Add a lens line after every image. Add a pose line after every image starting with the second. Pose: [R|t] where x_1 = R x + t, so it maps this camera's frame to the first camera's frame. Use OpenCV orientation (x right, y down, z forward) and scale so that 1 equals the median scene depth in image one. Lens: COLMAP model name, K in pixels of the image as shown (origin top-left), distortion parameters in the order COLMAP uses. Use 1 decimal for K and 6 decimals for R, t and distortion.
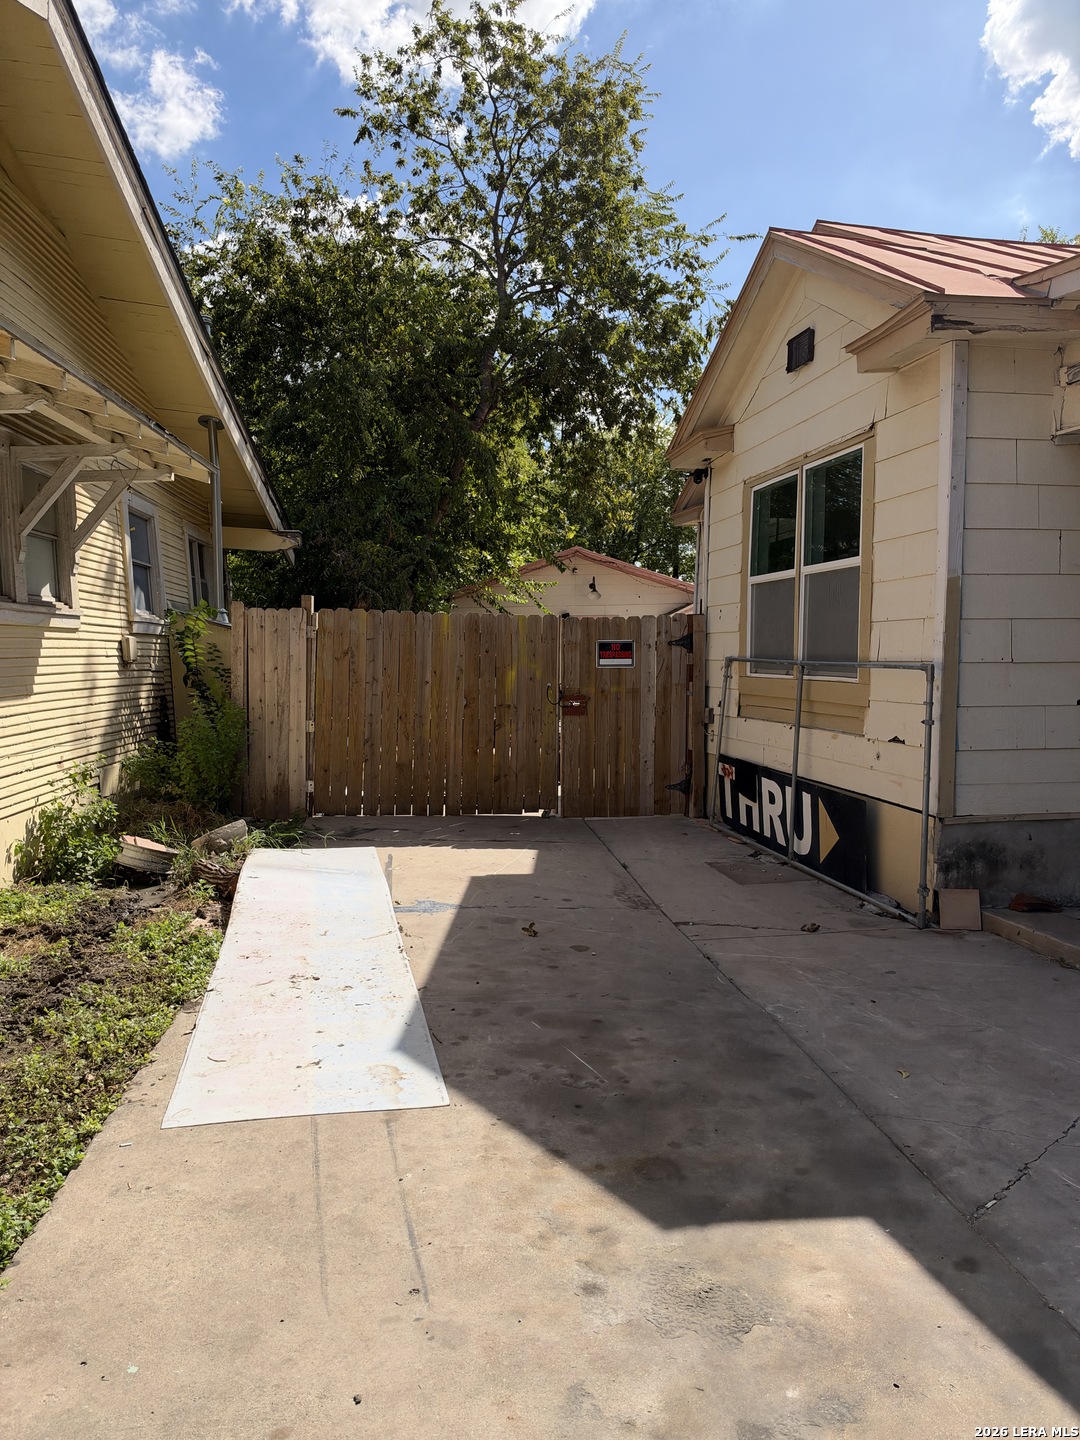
lens RADIAL K [[1041.3, 0, 543.3], [0, 1041.3, 717.6], [0, 0, 1]] dist [0.031248, -0.047036]
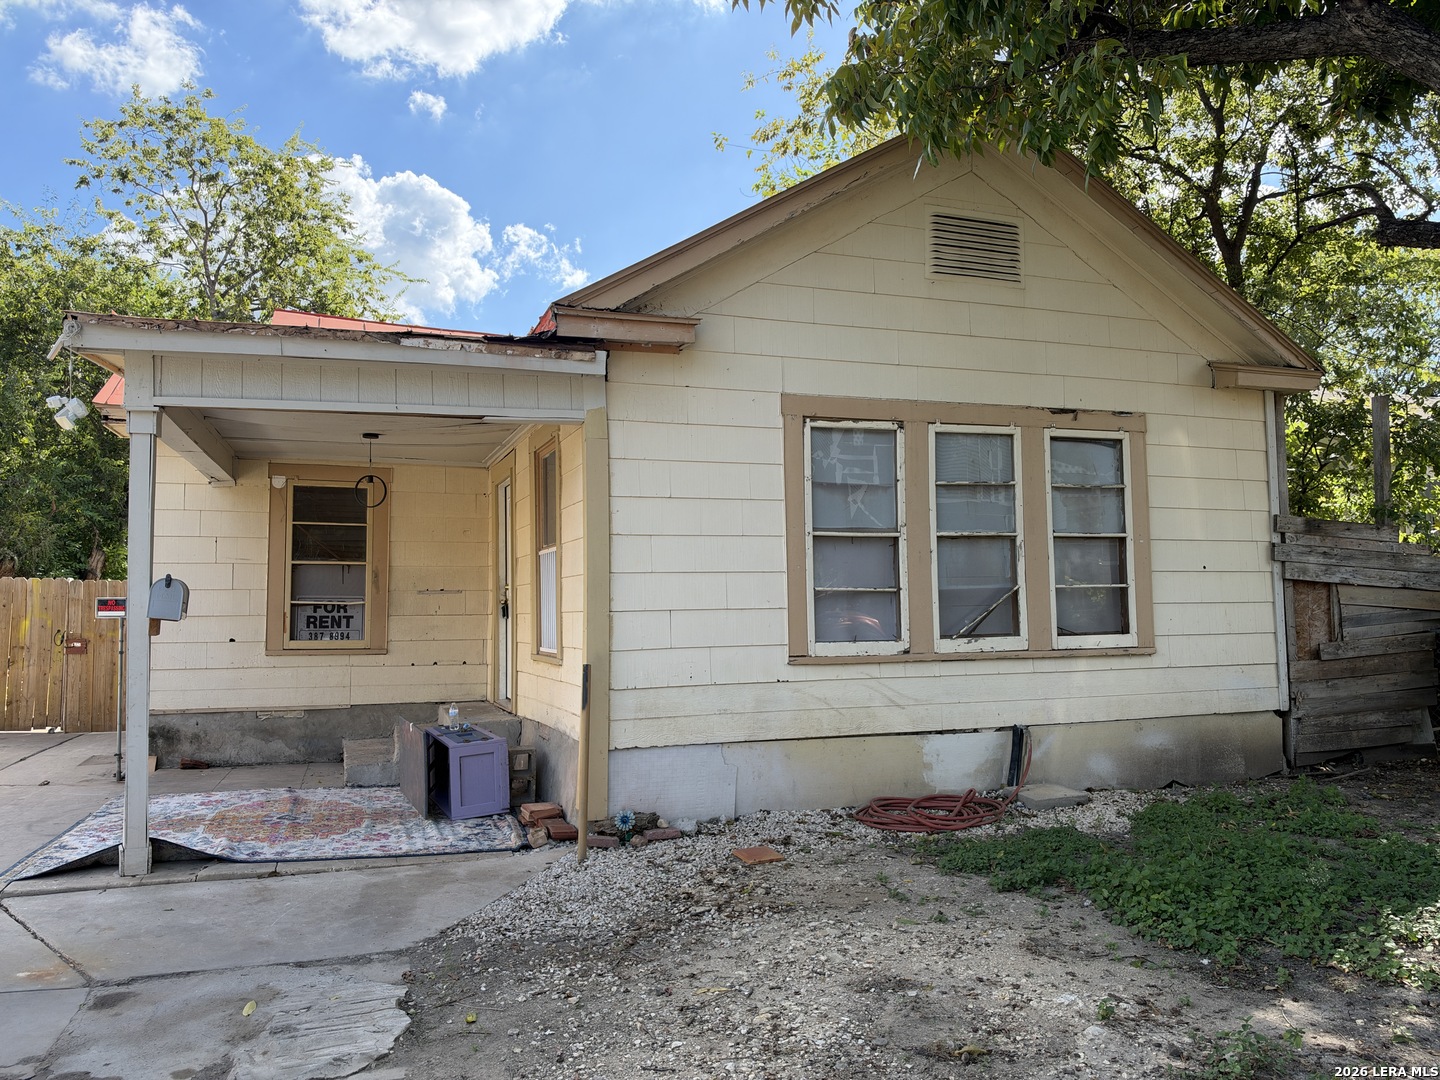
lens RADIAL K [[1041.3, 0, 717.8], [0, 1041.3, 542.2], [0, 0, 1]] dist [0.031248, -0.047036]
pose [[0.986115, 0.008721, 0.165833, 0.612574], [0.011408, 0.992703, -0.120043, 0.025382], [-0.165670, 0.120268, 0.978820, -0.455641]]
